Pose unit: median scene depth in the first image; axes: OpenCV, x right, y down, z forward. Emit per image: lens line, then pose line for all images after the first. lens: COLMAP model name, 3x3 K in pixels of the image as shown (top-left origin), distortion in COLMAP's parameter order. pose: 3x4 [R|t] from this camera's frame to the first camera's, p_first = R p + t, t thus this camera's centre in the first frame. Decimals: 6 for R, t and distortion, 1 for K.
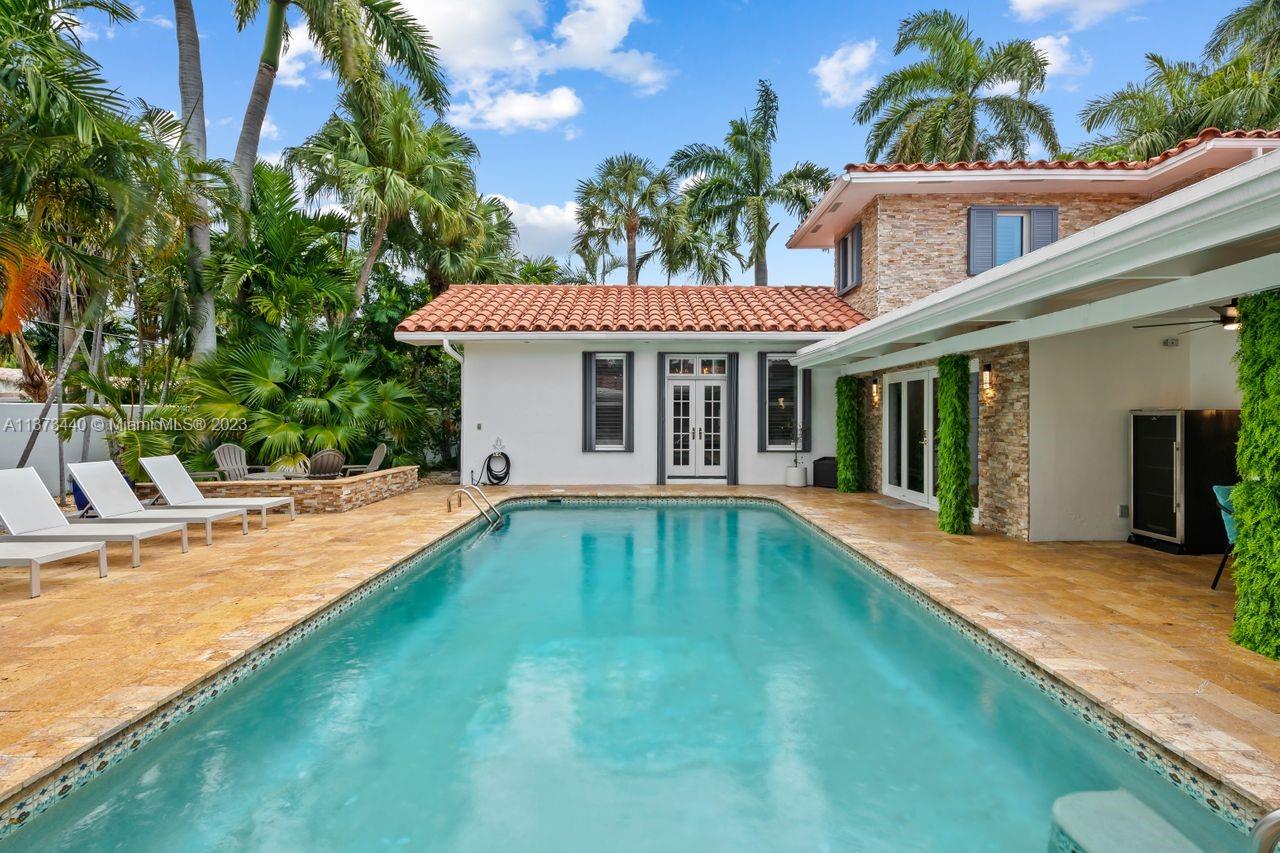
lens RADIAL K [[608.8, 0, 643.4], [0, 608.8, 415.3], [0, 0, 1]] dist [-0.002159, -0.001492]
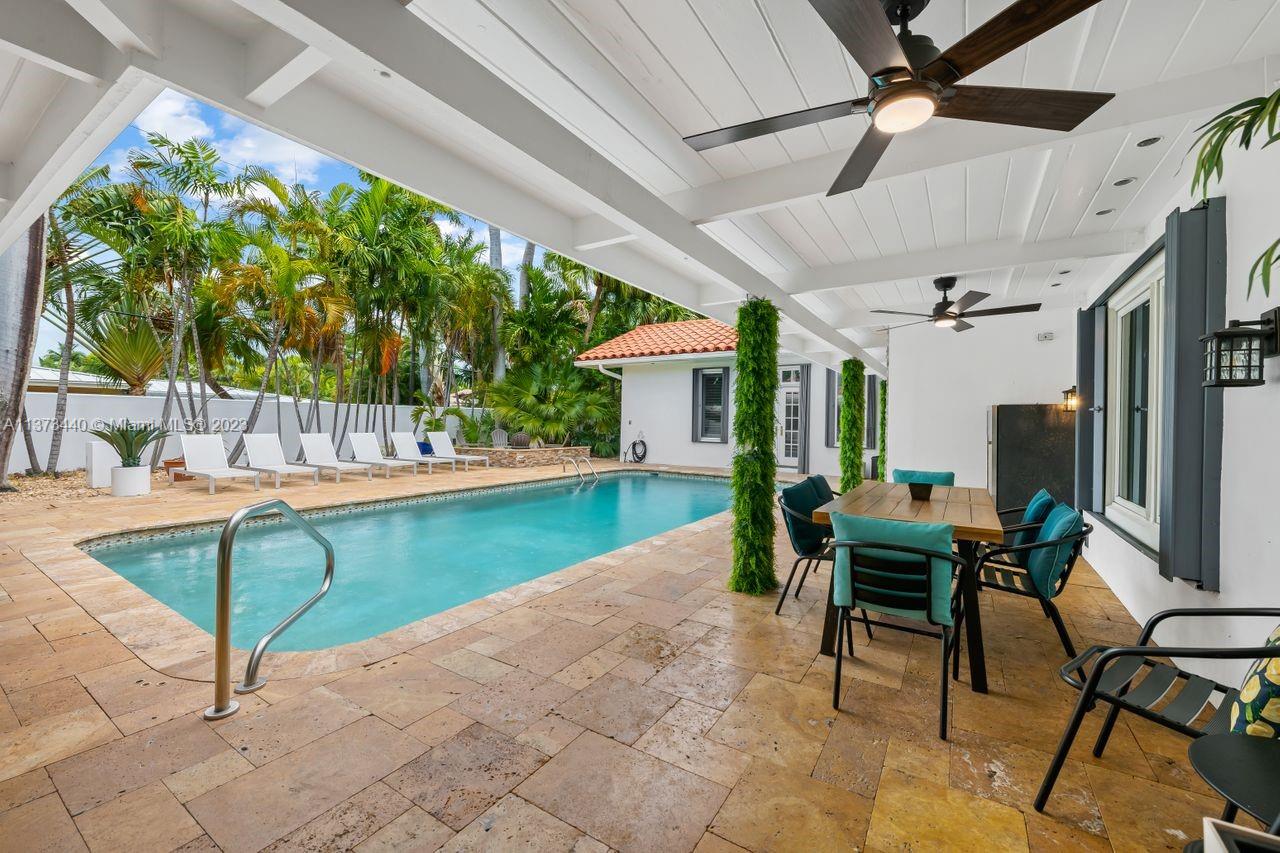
lens RADIAL K [[516.1, 0, 655.0], [0, 516.1, 424.2], [0, 0, 1]] dist [-0.000638, -0.000119]
pose [[0.840706, 0.014159, -0.541307, 0.453235], [-0.012990, 0.999898, 0.005979, 0.014000], [0.541336, 0.002005, 0.840804, -0.015021]]
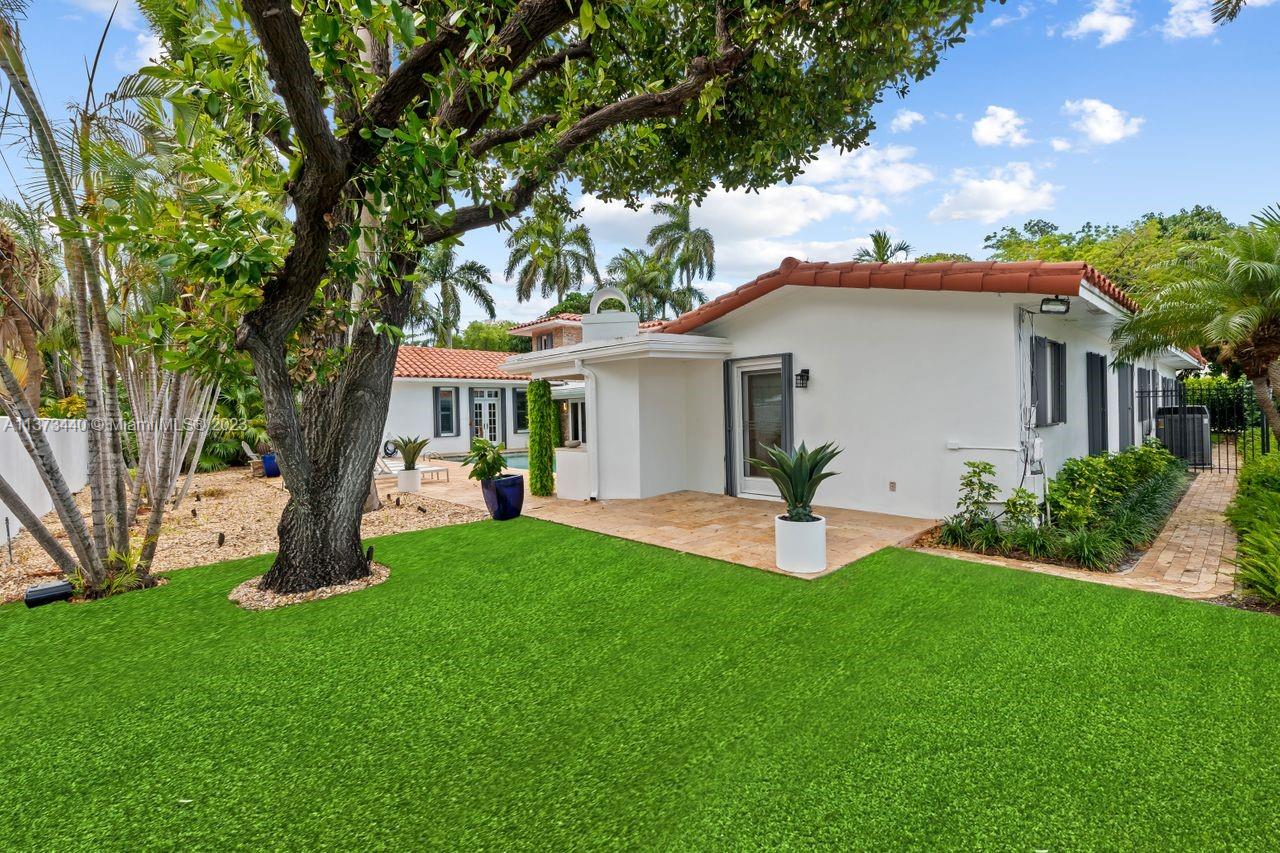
lens RADIAL K [[542.4, 0, 645.9], [0, 542.4, 415.7], [0, 0, 1]] dist [-0.001289, -0.000648]
pose [[0.732933, -0.026329, 0.679791, -0.800667], [0.026264, 0.999601, 0.010398, -0.011419], [-0.679794, 0.010233, 0.733332, -0.771079]]
